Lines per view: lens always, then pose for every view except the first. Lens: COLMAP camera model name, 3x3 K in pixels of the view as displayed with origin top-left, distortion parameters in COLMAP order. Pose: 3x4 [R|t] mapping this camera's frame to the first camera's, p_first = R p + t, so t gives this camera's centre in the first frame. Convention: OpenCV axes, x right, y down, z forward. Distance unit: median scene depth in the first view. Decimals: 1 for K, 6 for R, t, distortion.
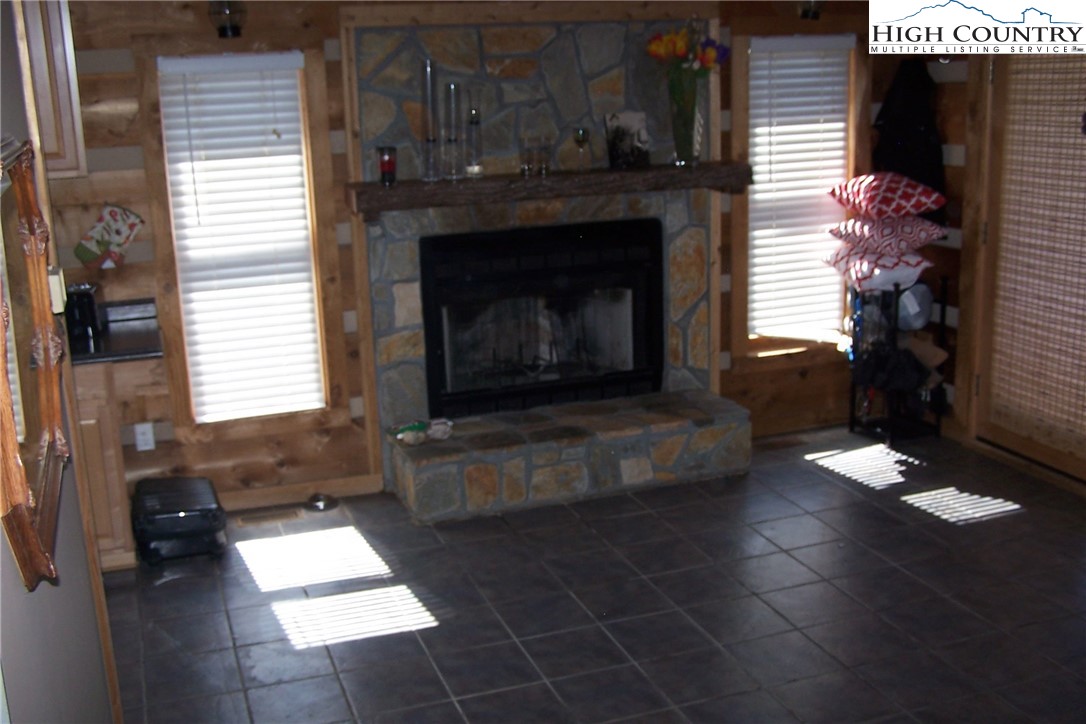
lens RADIAL K [[1217.4, 0, 520.9], [0, 1217.4, 380.3], [0, 0, 1]] dist [-0.200556, 0.384039]
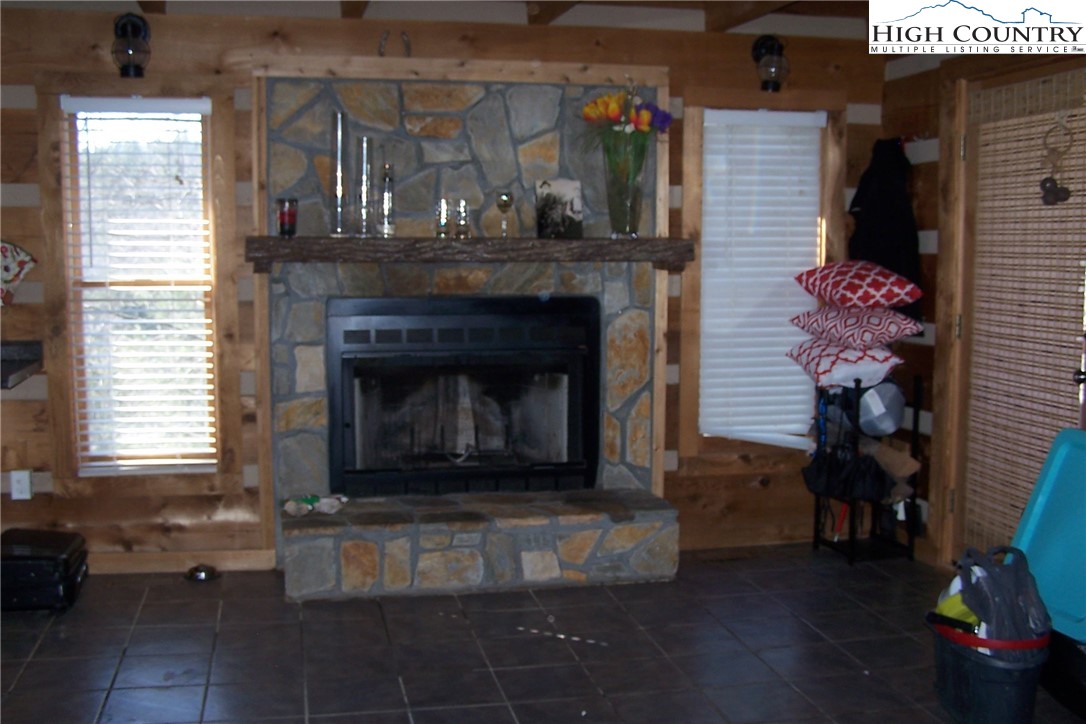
lens RADIAL K [[1217.4, 0, 520.9], [0, 1217.4, 380.3], [0, 0, 1]] dist [-0.200556, 0.384039]
pose [[0.989754, 0.053328, -0.132453, 0.192585], [-0.071561, 0.987989, -0.136956, 0.062719], [0.123559, 0.145031, 0.981682, 0.098376]]
